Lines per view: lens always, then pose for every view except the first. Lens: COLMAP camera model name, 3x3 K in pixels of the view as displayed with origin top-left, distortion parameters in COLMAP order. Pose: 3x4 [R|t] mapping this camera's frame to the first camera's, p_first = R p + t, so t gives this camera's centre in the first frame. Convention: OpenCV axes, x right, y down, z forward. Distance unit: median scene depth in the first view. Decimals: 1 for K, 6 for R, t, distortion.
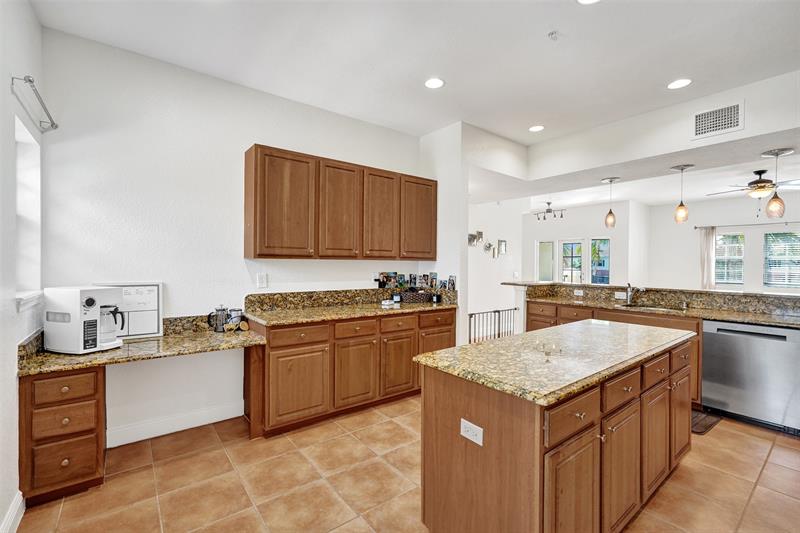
lens RADIAL K [[356.9, 0, 400.1], [0, 356.9, 266.5], [0, 0, 1]] dist [-0.012306, 0.007840]
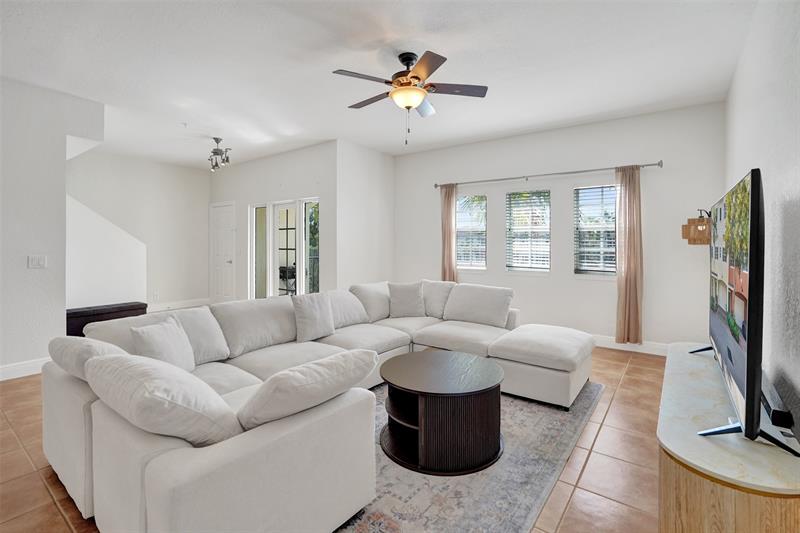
lens RADIAL K [[356.9, 0, 417.7], [0, 356.9, 230.1], [0, 0, 1]] dist [-0.012306, 0.007840]
pose [[0.958053, -0.003796, 0.286567, 1.195250], [0.014761, 0.999239, -0.036113, 0.003070], [-0.286212, 0.038828, 0.957379, 0.699984]]
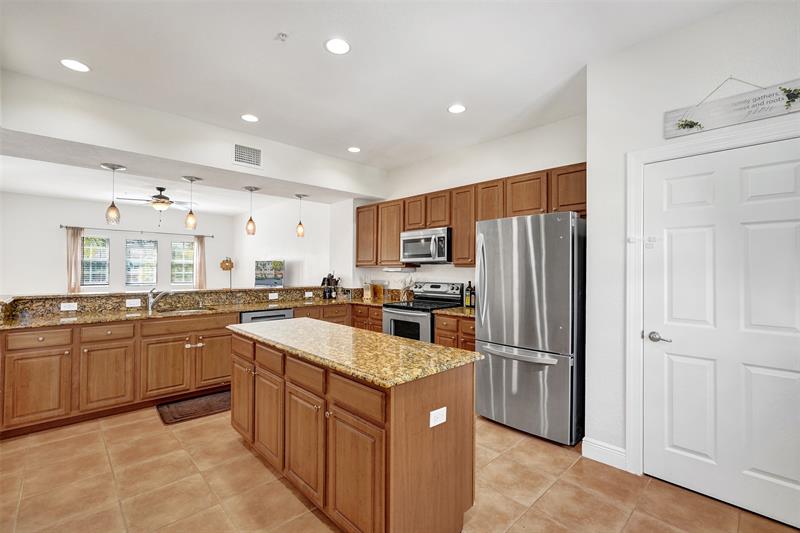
lens RADIAL K [[356.9, 0, 400.4], [0, 356.9, 266.2], [0, 0, 1]] dist [-0.012306, 0.007840]
pose [[-0.098288, -0.001770, 0.995156, -0.332028], [0.004370, 0.999988, 0.002210, -0.009386], [-0.995148, 0.004566, -0.098280, 0.438869]]
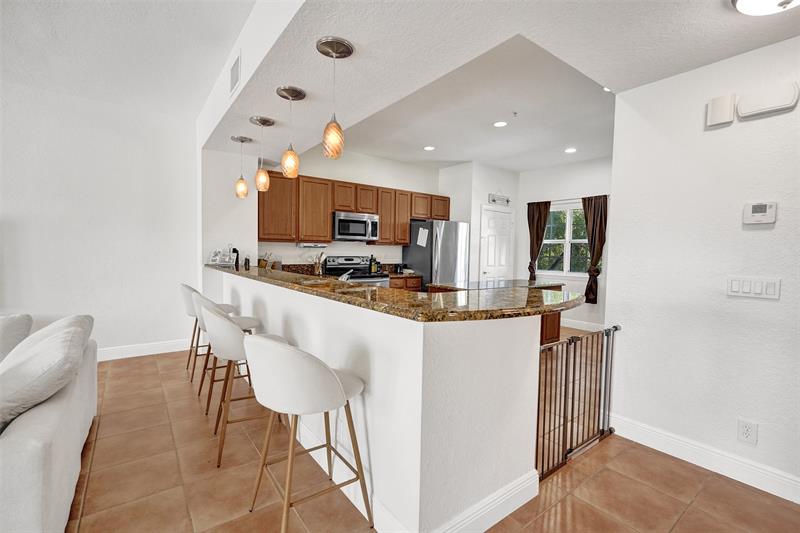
lens RADIAL K [[356.9, 0, 402.7], [0, 356.9, 266.8], [0, 0, 1]] dist [-0.012306, 0.007840]
pose [[-0.999500, -0.029965, 0.010060, 0.528969], [-0.029378, 0.998102, 0.054121, 0.004549], [-0.011662, 0.053798, -0.998484, 1.567480]]
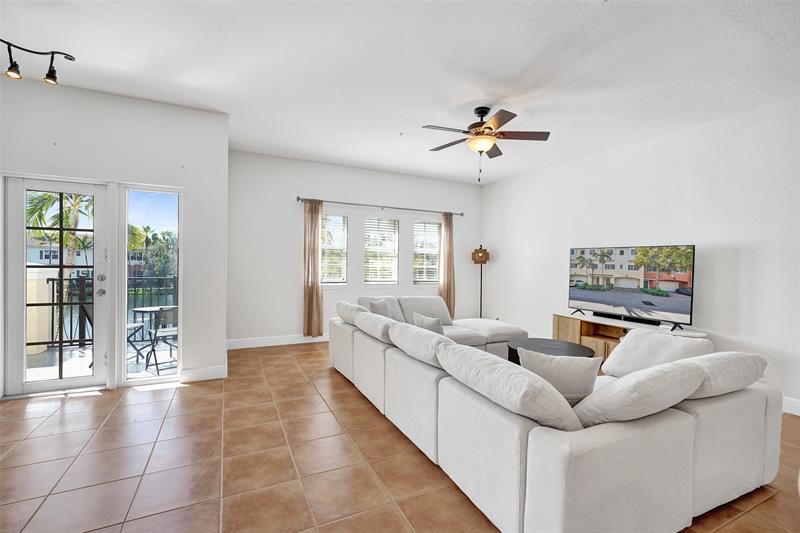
lens RADIAL K [[356.9, 0, 400.2], [0, 356.9, 265.7], [0, 0, 1]] dist [-0.012306, 0.007840]
pose [[0.202213, -0.016185, 0.979208, 0.479028], [-0.003246, 0.999847, 0.017196, 0.000536], [-0.979336, -0.006656, 0.202130, 1.377315]]
